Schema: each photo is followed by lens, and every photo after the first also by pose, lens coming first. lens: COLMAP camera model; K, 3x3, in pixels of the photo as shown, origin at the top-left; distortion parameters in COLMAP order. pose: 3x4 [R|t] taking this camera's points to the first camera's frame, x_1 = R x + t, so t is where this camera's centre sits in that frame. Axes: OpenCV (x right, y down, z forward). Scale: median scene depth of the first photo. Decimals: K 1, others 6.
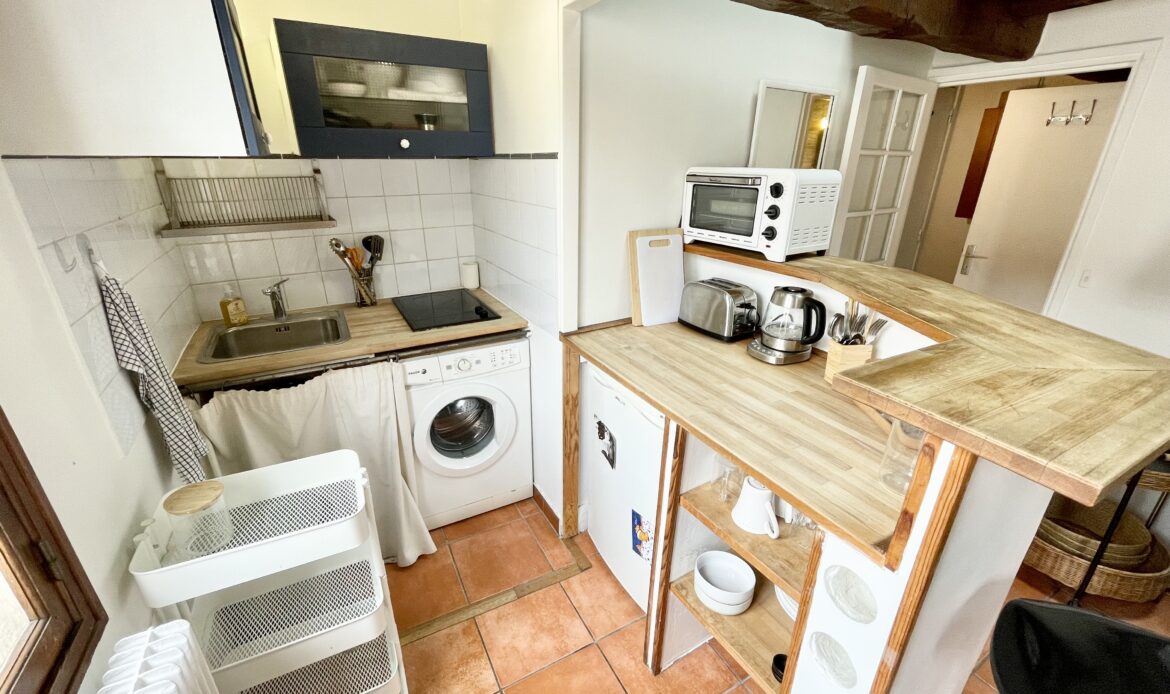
lens RADIAL K [[478.4, 0, 585.0], [0, 478.4, 347.0], [0, 0, 1]] dist [-0.001444, -0.000441]
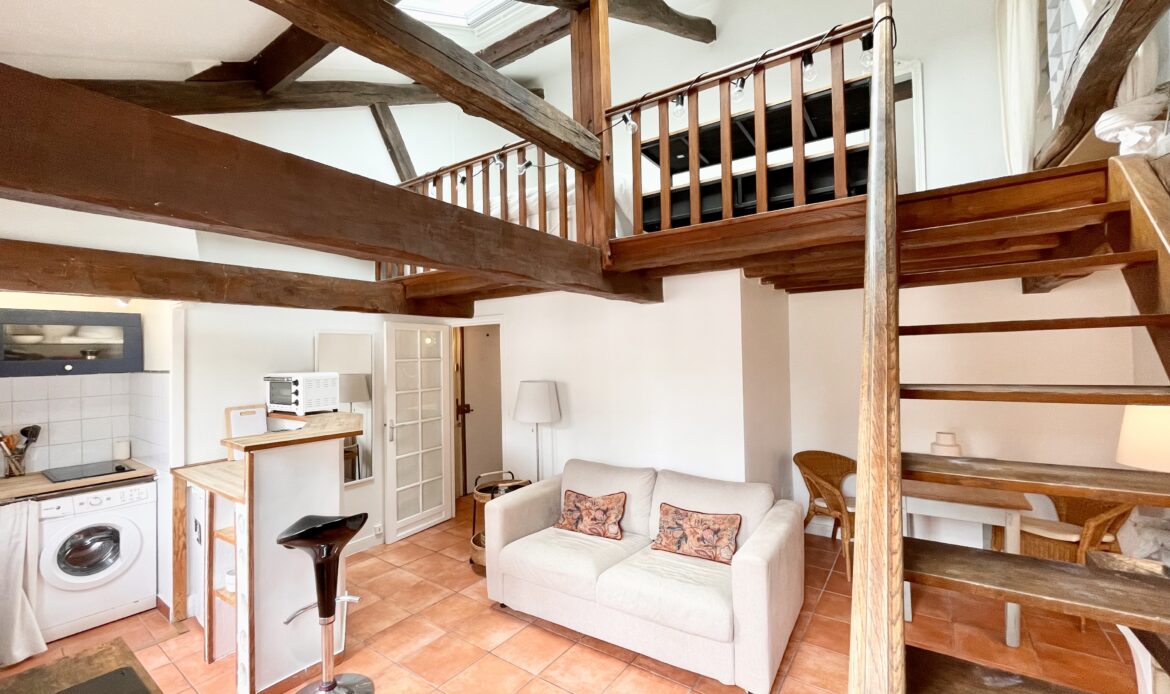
lens RADIAL K [[478.4, 0, 585.0], [0, 478.4, 347.0], [0, 0, 1]] dist [-0.001444, -0.000441]
pose [[0.906100, -0.020595, 0.422563, 0.533679], [0.180645, 0.922018, -0.342419, 0.390255], [-0.382558, 0.386599, 0.839160, -1.075563]]
